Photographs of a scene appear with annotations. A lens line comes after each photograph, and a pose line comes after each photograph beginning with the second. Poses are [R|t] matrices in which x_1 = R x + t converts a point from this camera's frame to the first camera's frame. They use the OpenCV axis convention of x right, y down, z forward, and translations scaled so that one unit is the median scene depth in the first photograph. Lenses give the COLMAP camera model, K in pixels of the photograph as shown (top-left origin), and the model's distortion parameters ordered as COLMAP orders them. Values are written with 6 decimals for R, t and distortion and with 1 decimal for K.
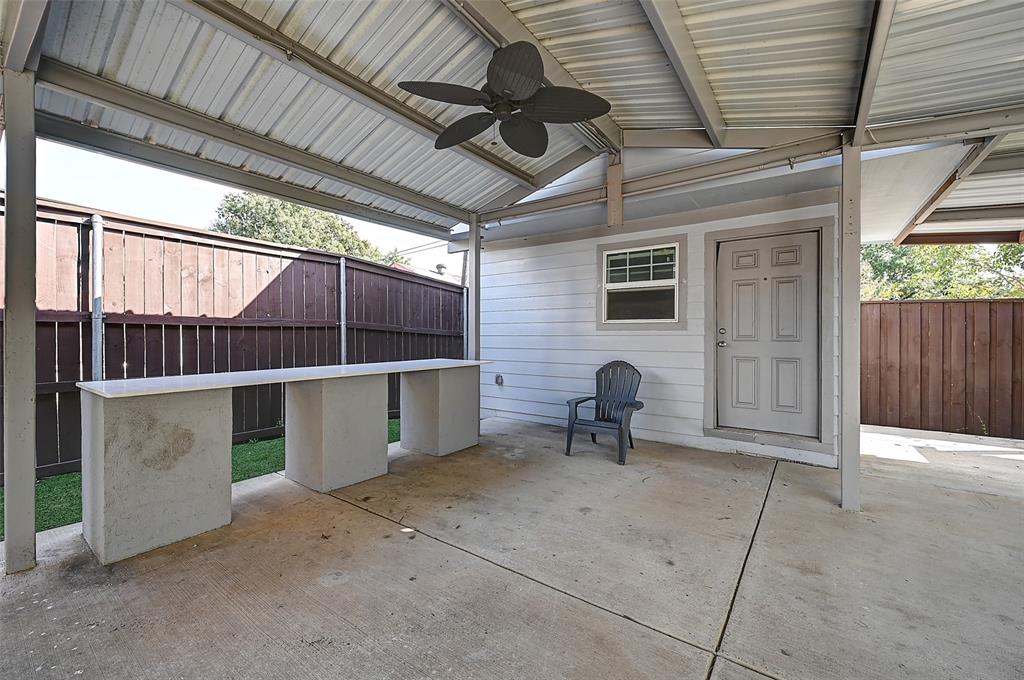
lens RADIAL K [[423.5, 0, 513.7], [0, 423.5, 336.6], [0, 0, 1]] dist [-0.002086, 0.001118]
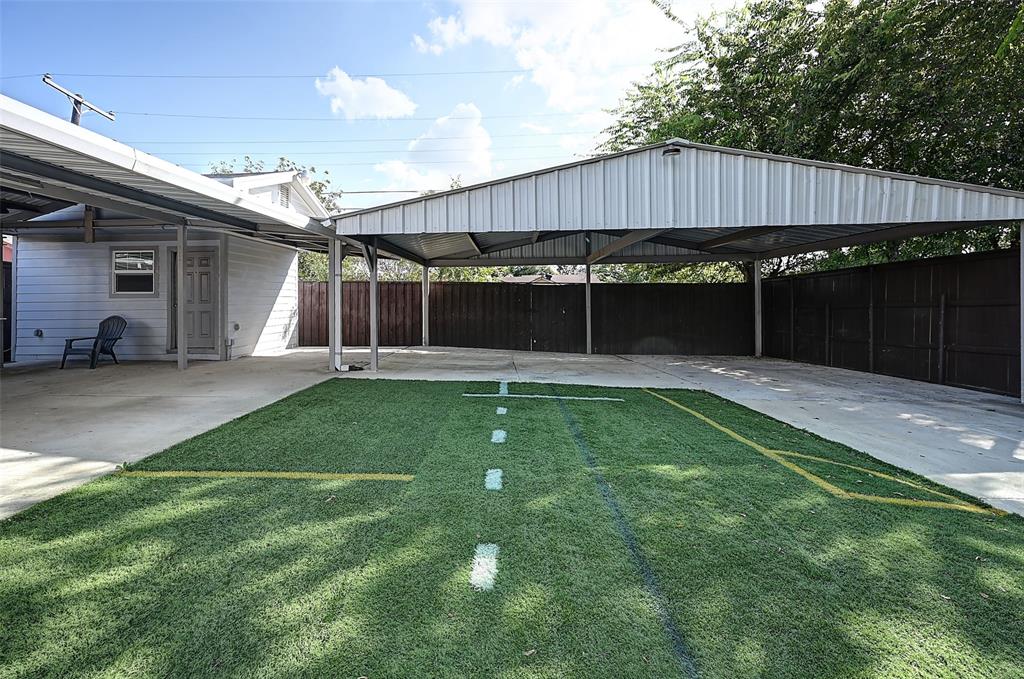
lens RADIAL K [[423.5, 0, 519.7], [0, 423.5, 298.7], [0, 0, 1]] dist [-0.002086, 0.001118]
pose [[0.839992, -0.008682, 0.542529, 0.696134], [0.012454, 0.999917, -0.003281, 0.014539], [-0.542456, 0.009513, 0.840030, -1.350396]]
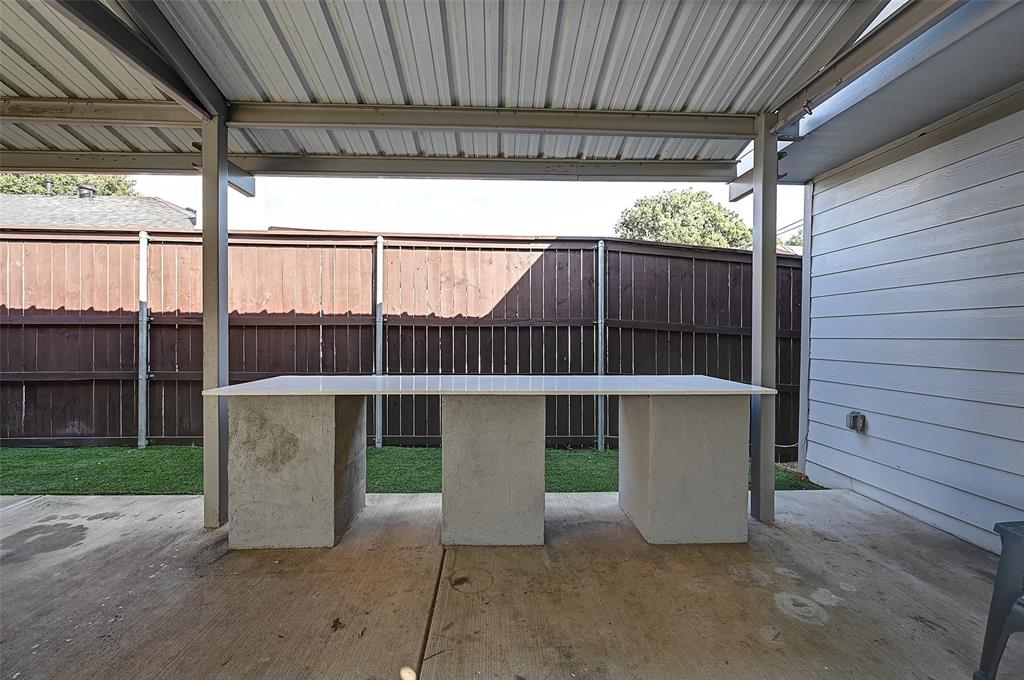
lens RADIAL K [[423.5, 0, 498.2], [0, 423.5, 336.8], [0, 0, 1]] dist [-0.002086, 0.001118]
pose [[0.607142, 0.003844, -0.794584, 0.139708], [-0.006500, 0.999979, -0.000129, -0.001149], [0.794567, 0.005243, 0.607154, 0.412551]]
